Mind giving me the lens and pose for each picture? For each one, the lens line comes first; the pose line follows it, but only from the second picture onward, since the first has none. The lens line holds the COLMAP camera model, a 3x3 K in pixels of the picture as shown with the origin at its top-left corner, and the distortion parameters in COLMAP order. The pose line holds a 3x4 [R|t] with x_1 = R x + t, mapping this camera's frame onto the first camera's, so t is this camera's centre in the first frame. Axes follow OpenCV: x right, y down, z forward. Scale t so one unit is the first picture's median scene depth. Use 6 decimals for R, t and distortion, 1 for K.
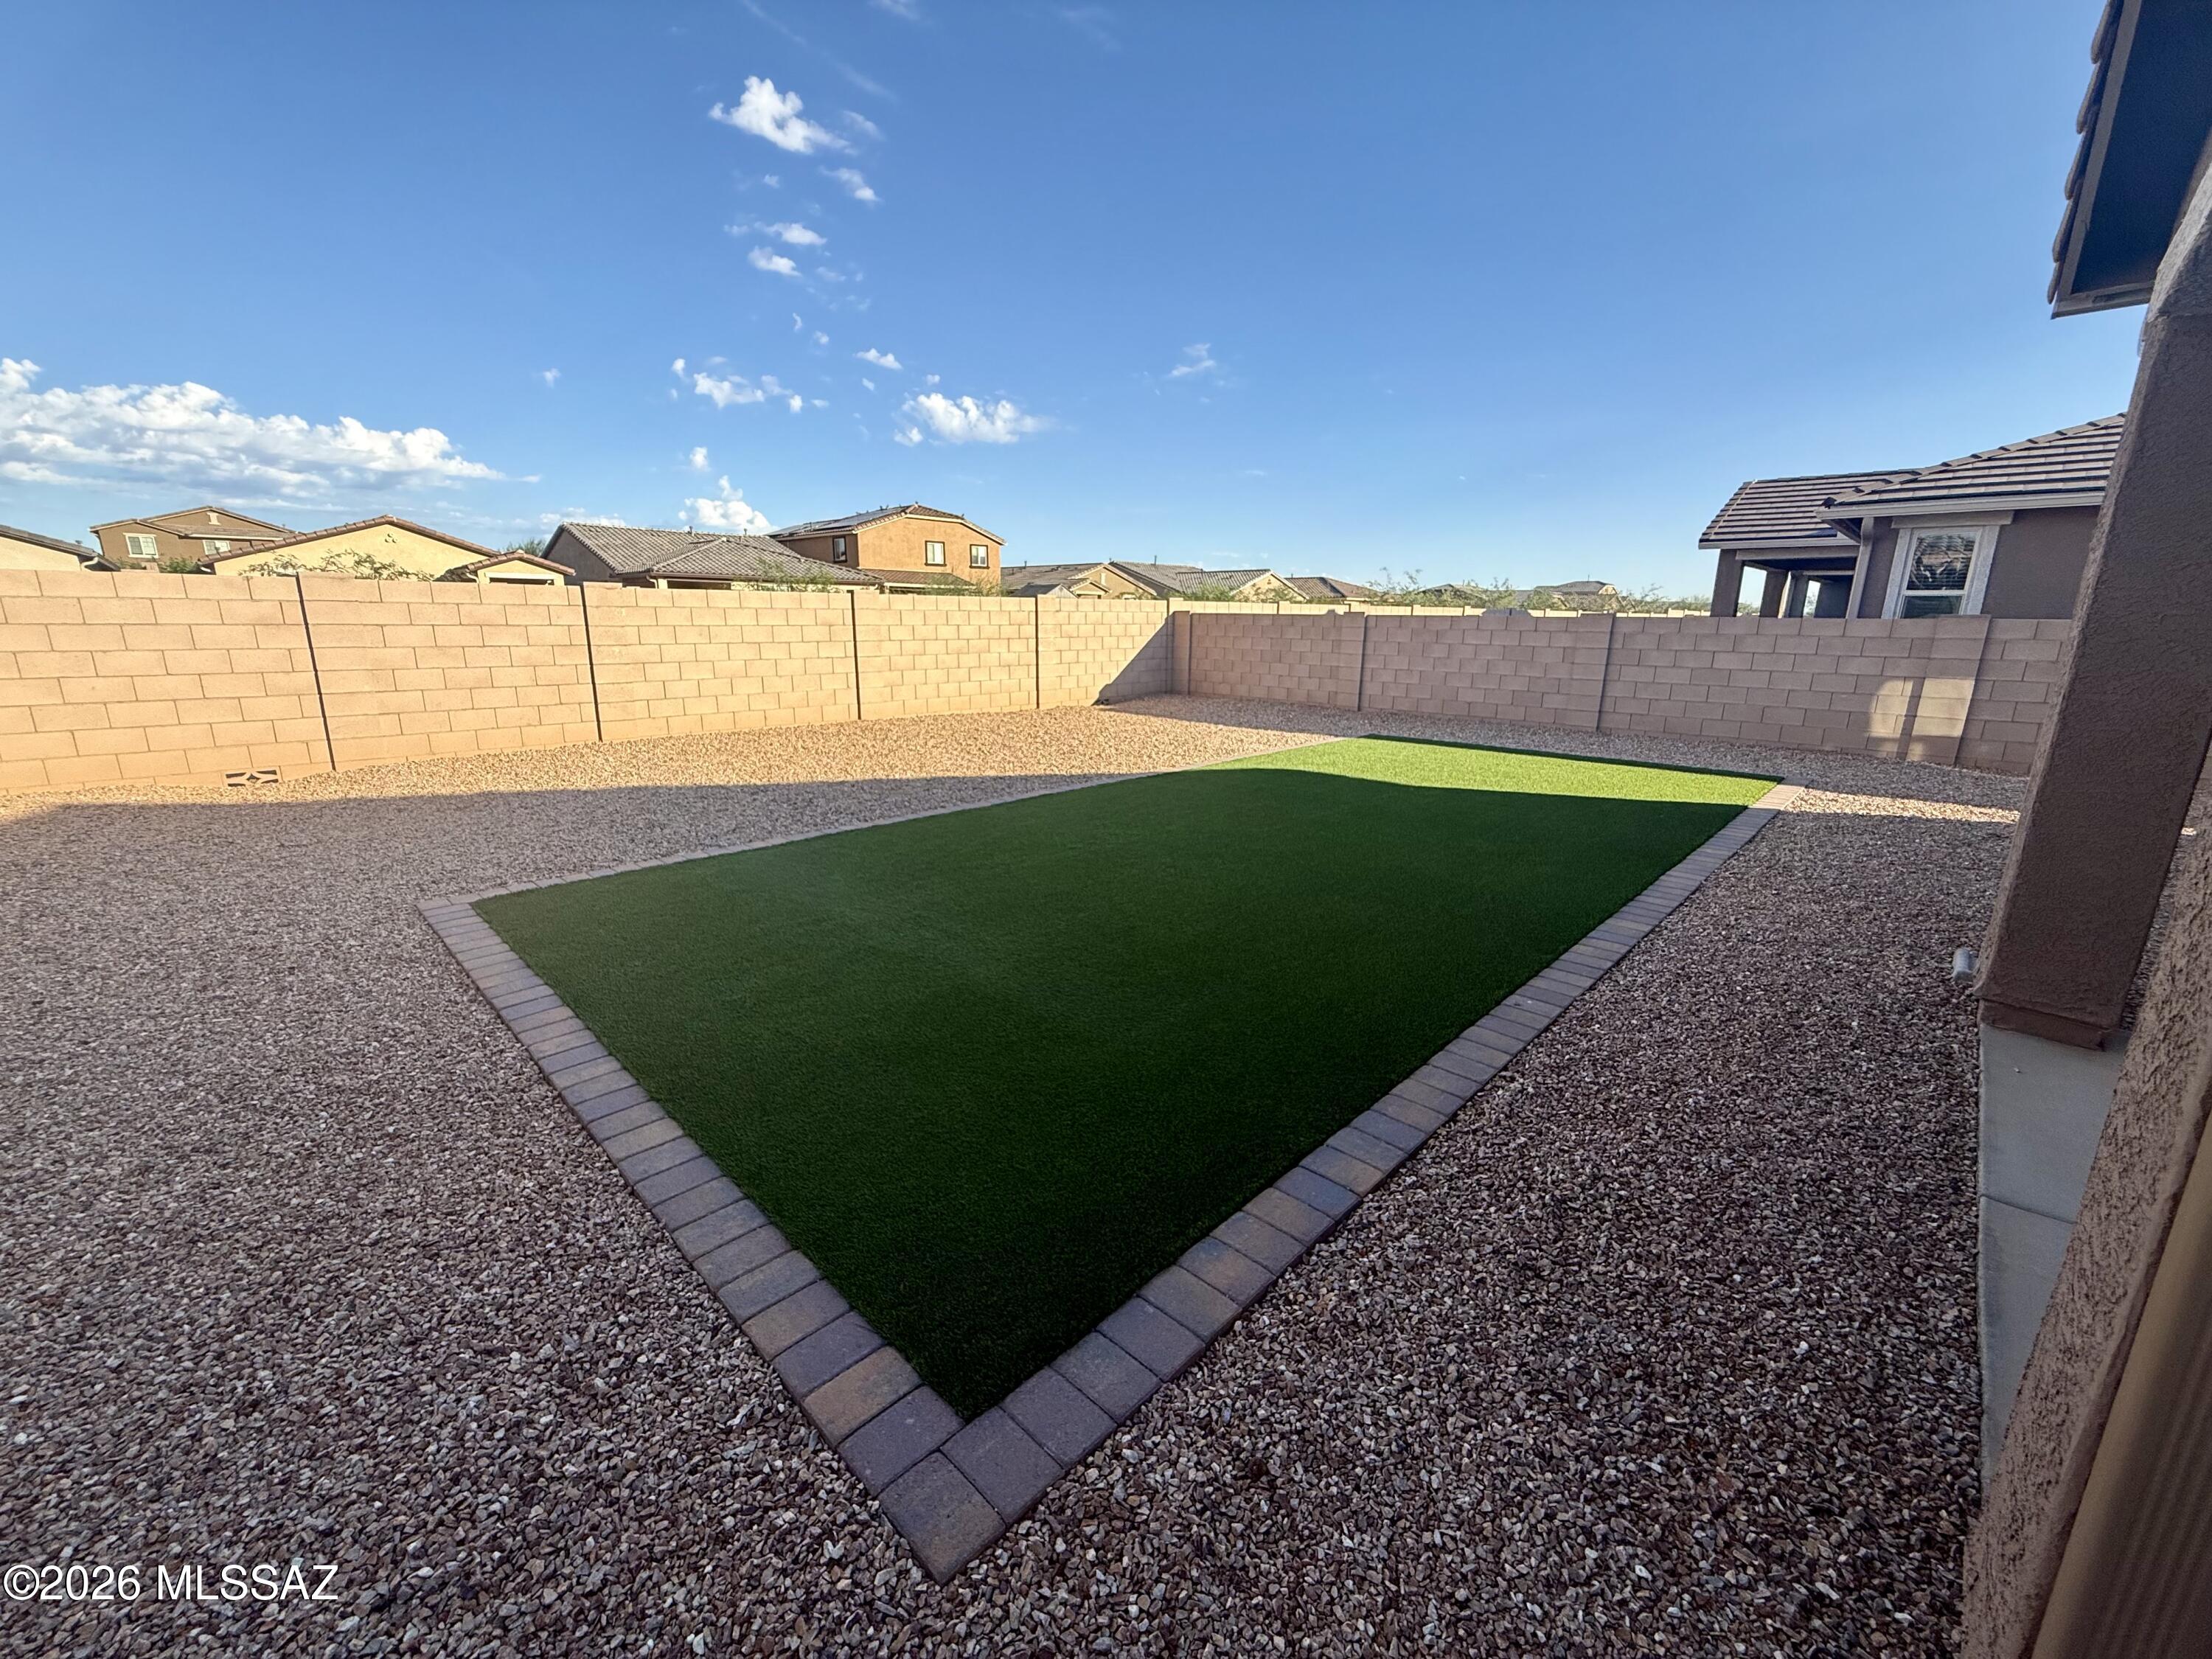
lens RADIAL K [[879.9, 0, 1100.1], [0, 879.9, 825.5], [0, 0, 1]] dist [-0.000396, -0.000083]
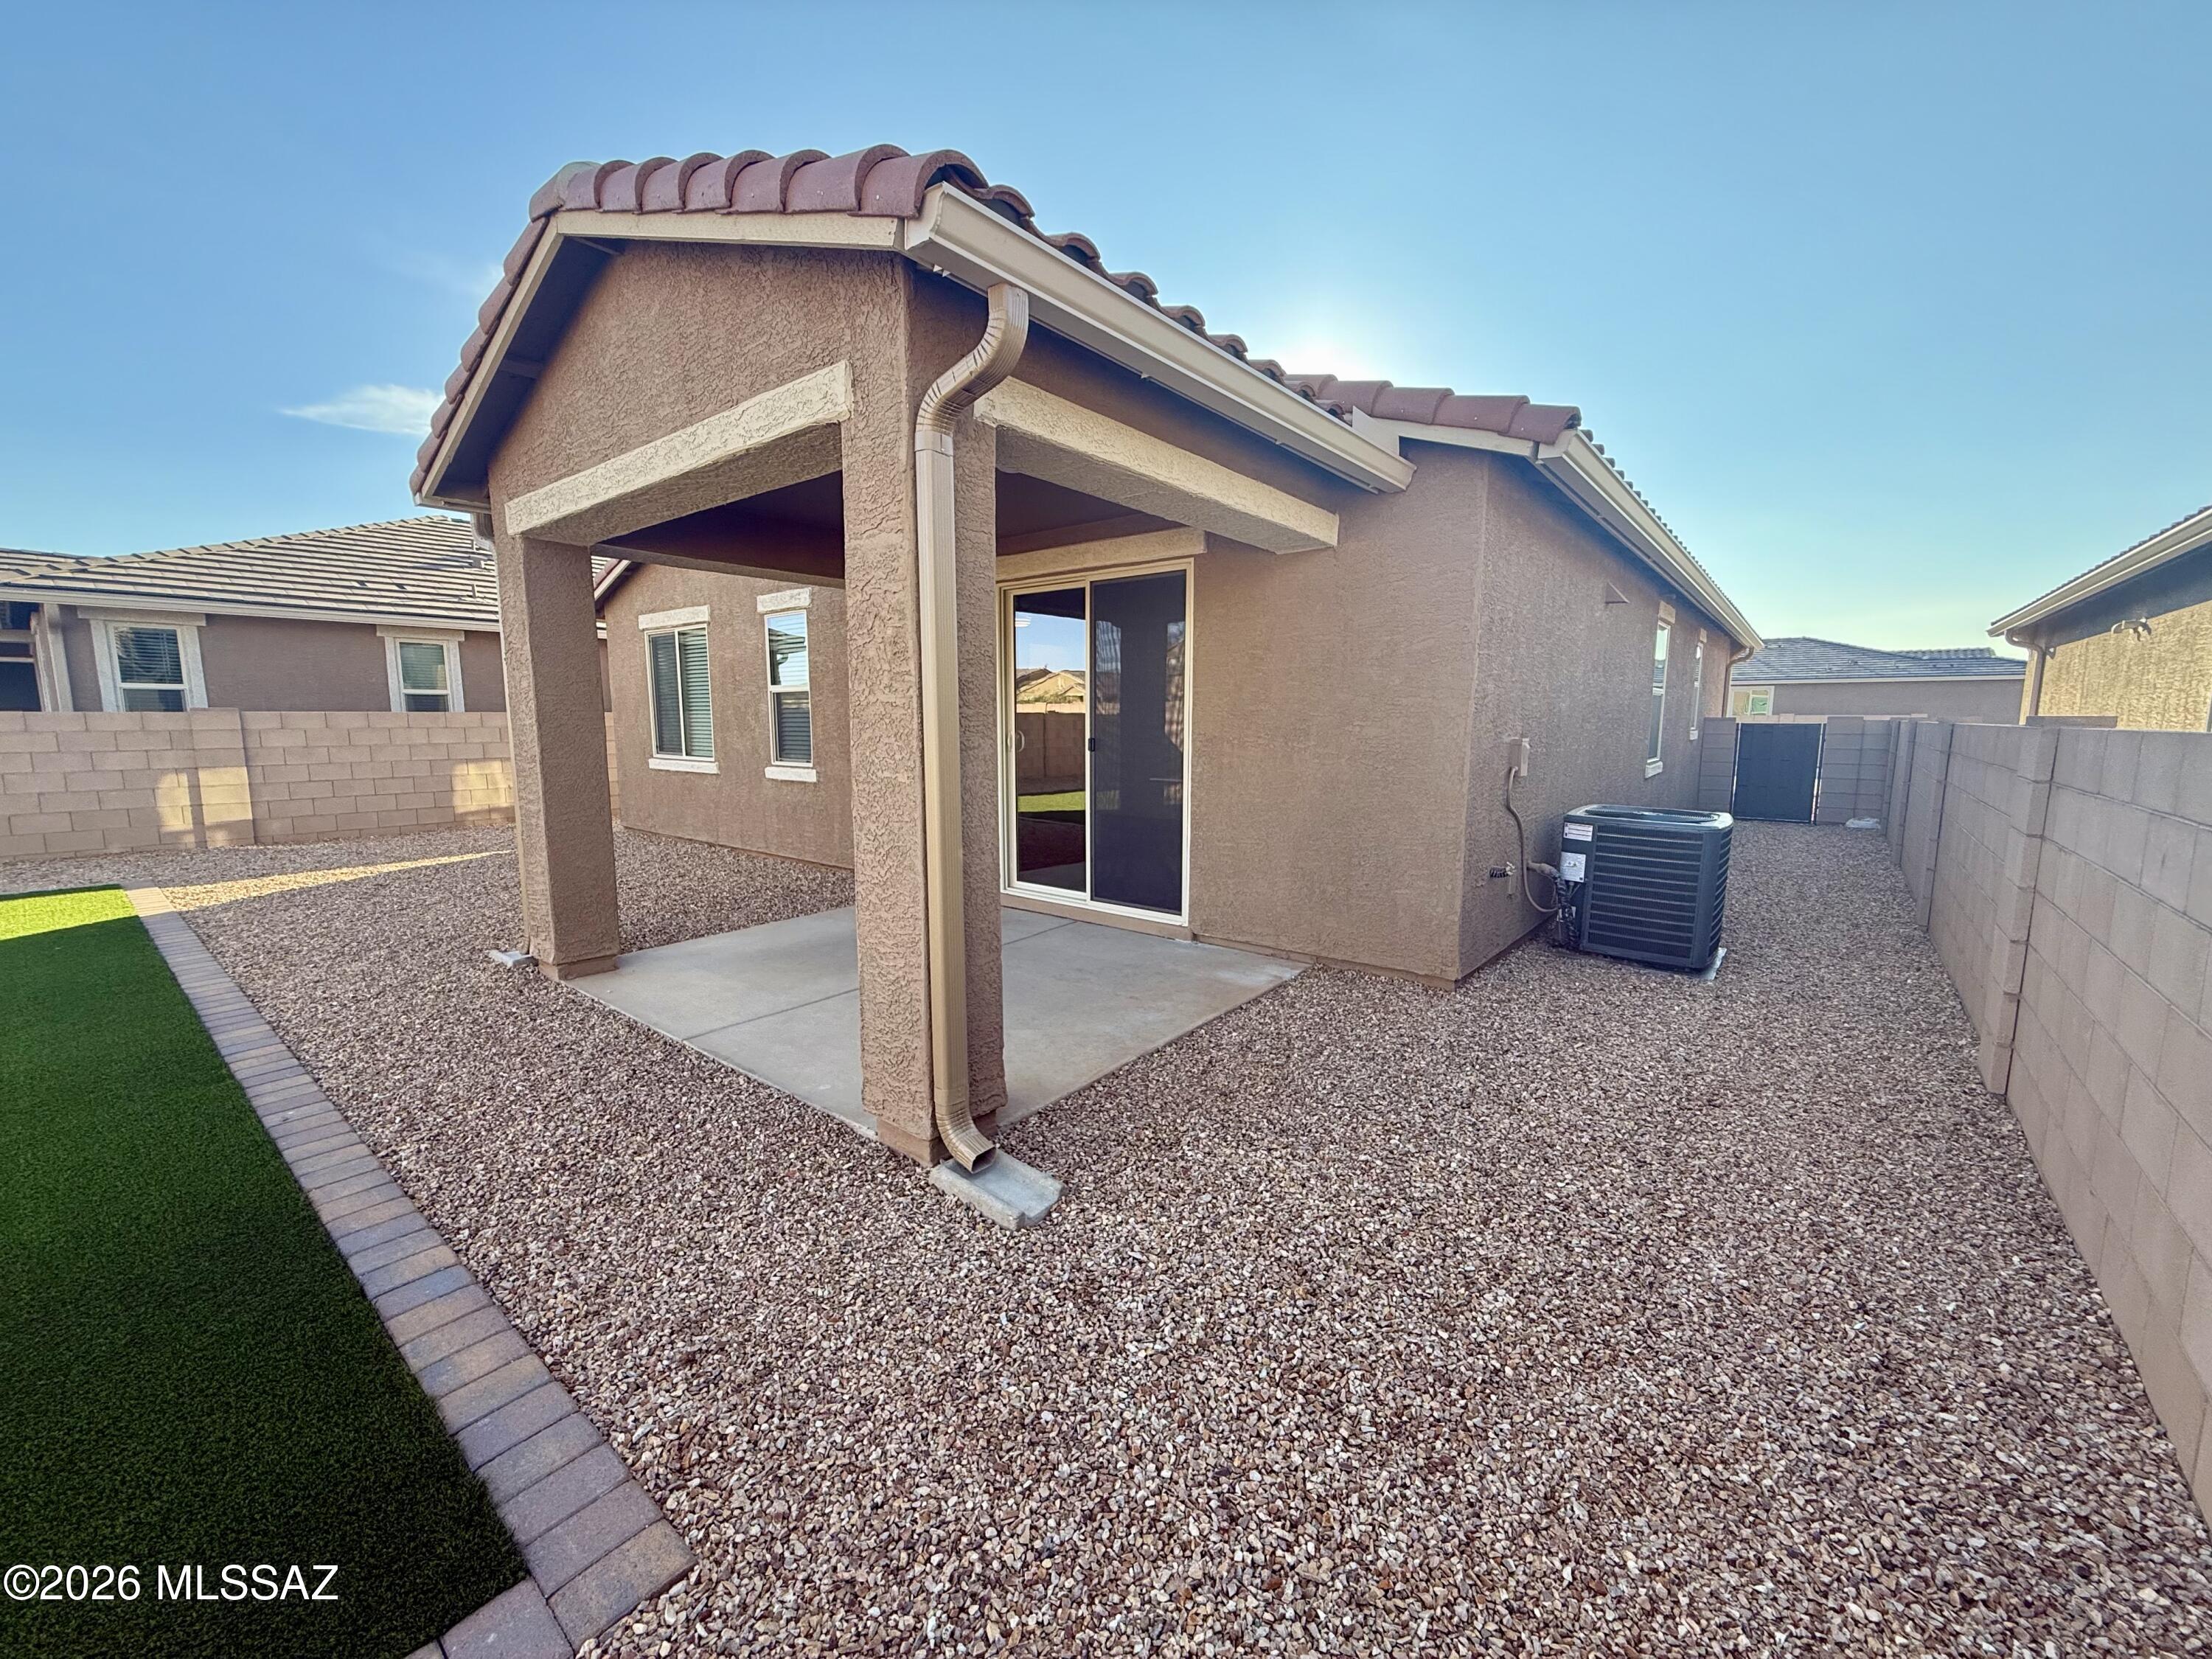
lens RADIAL K [[879.9, 0, 1100.1], [0, 879.9, 825.5], [0, 0, 1]] dist [-0.000396, -0.000083]
pose [[-0.088070, -0.134023, 0.987057, -0.459239], [0.232048, 0.960885, 0.151174, -0.035835], [-0.968709, 0.242358, -0.053525, 0.125353]]
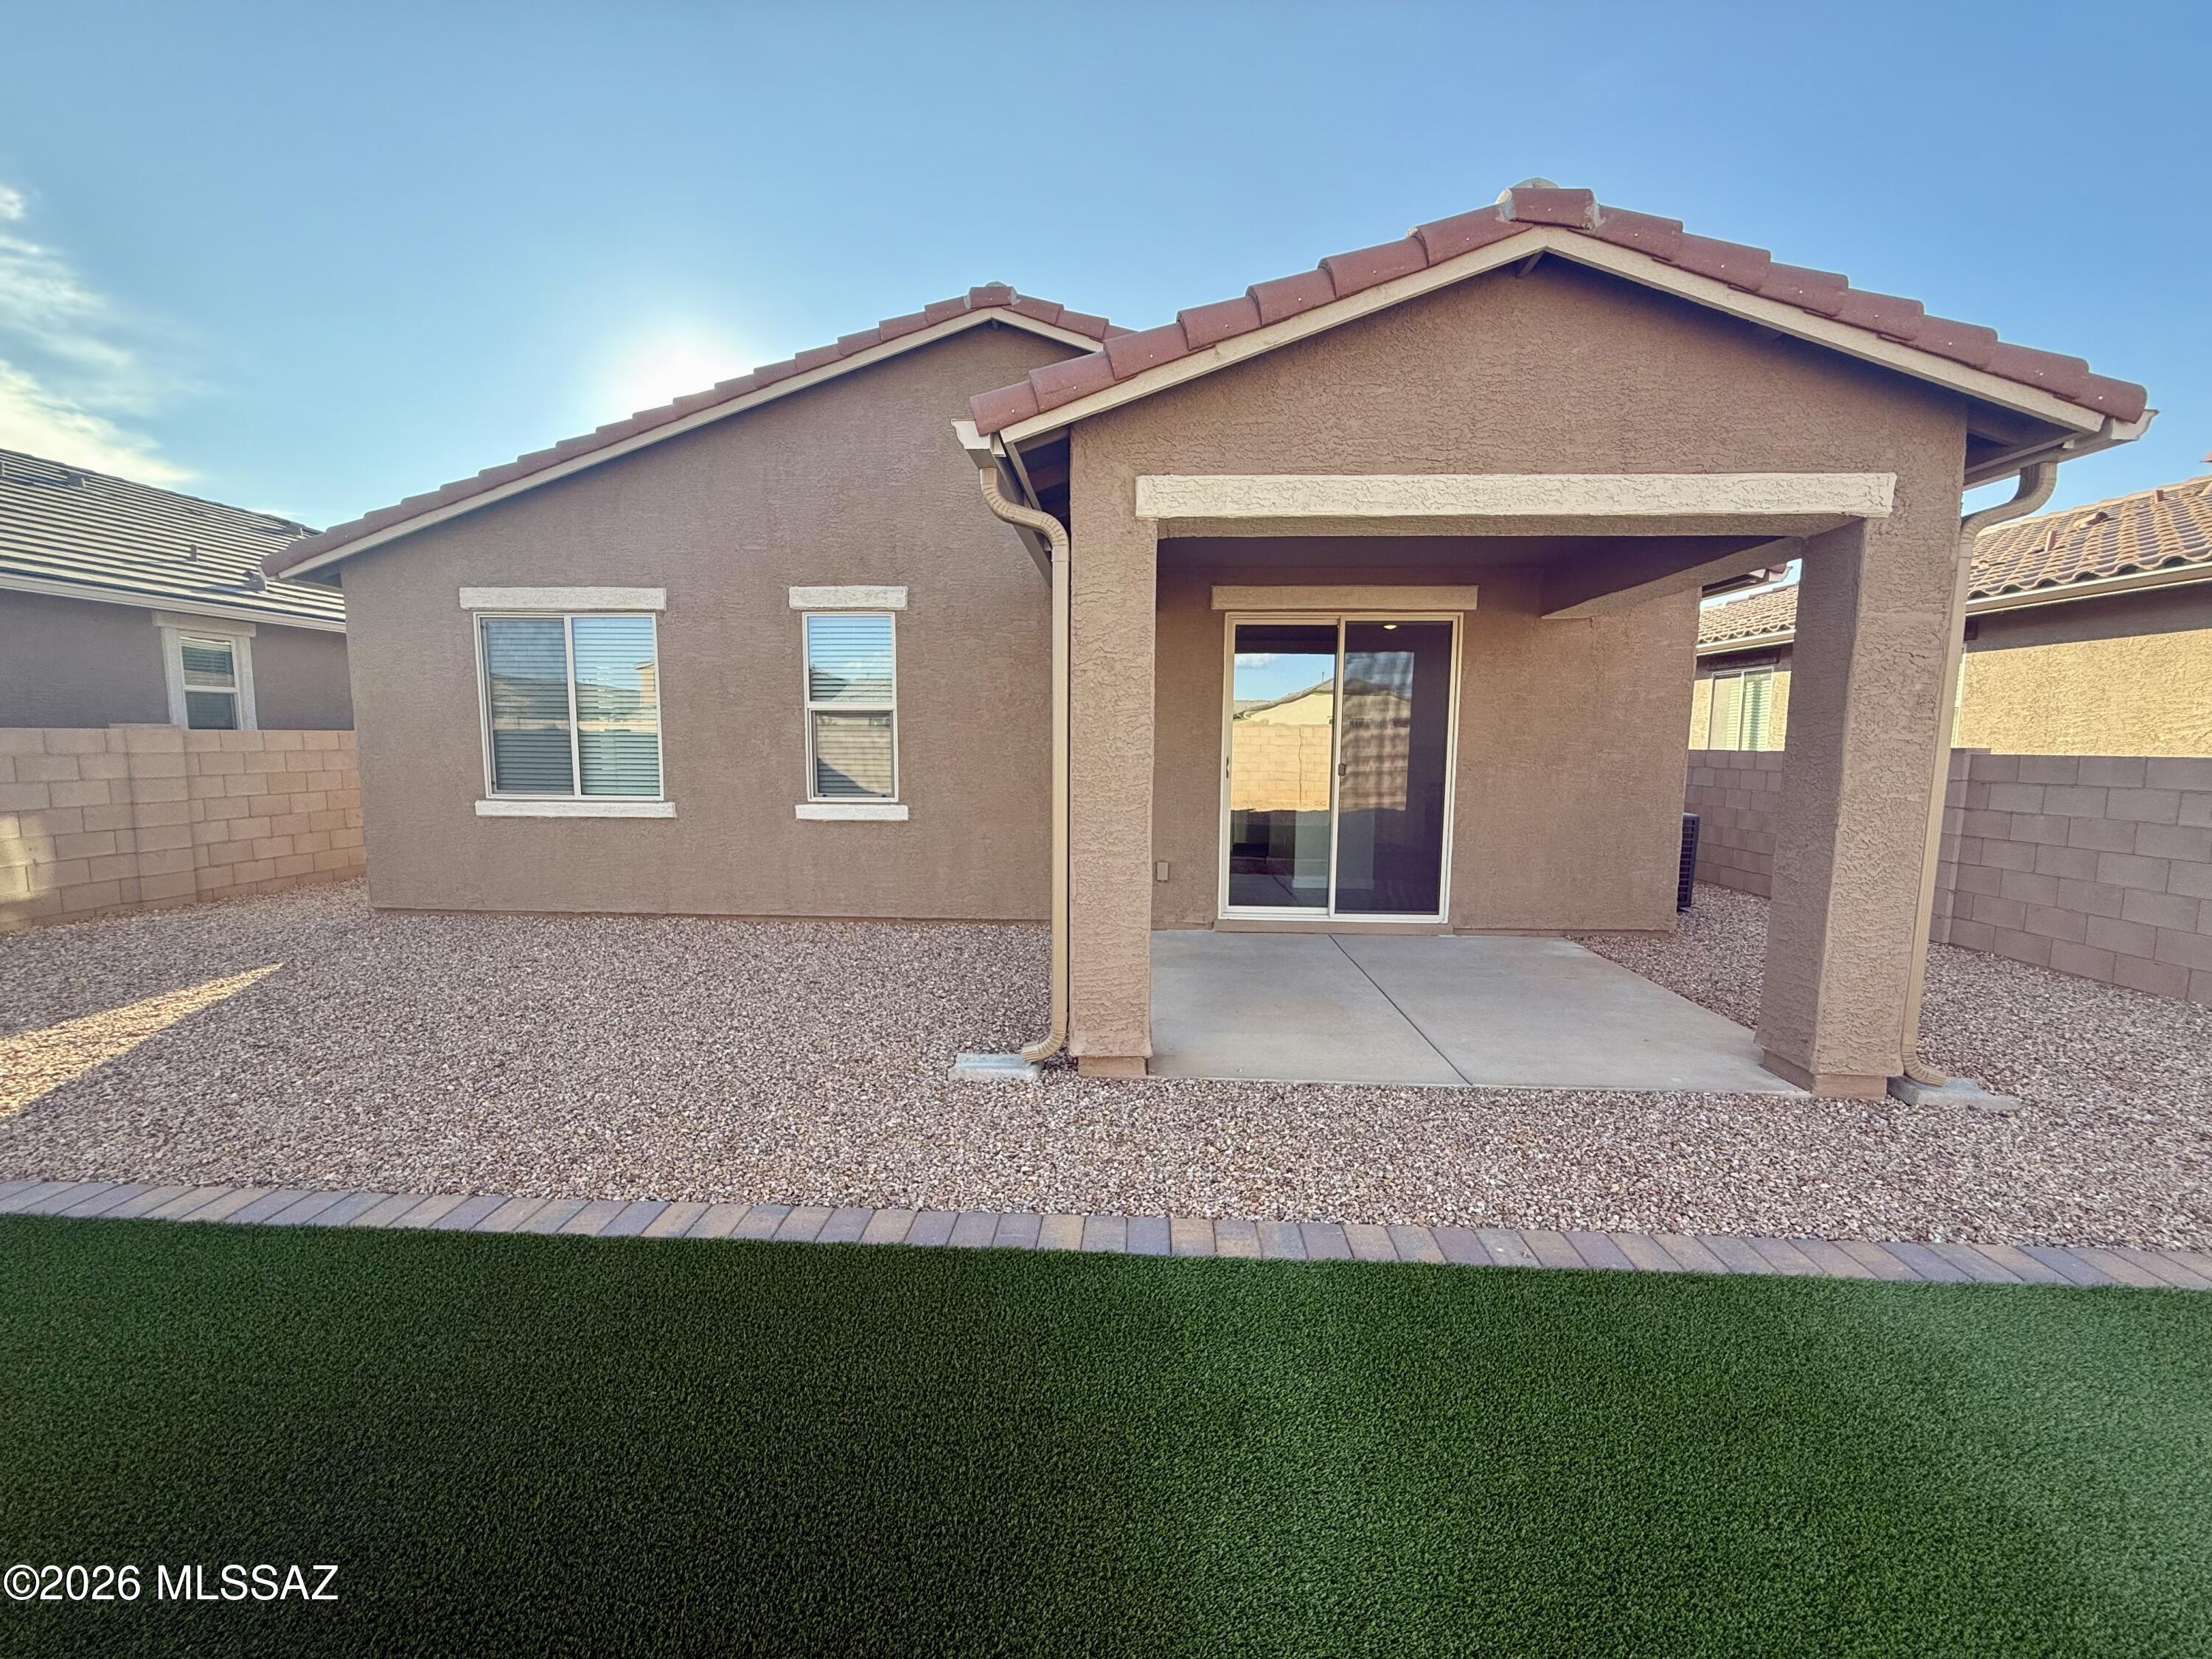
lens RADIAL K [[879.9, 0, 1100.1], [0, 879.9, 825.5], [0, 0, 1]] dist [-0.000396, -0.000083]
pose [[-0.665439, -0.089312, 0.741090, 0.183604], [0.161312, 0.952150, 0.259593, -0.376684], [-0.728814, 0.292290, -0.619191, 1.535063]]
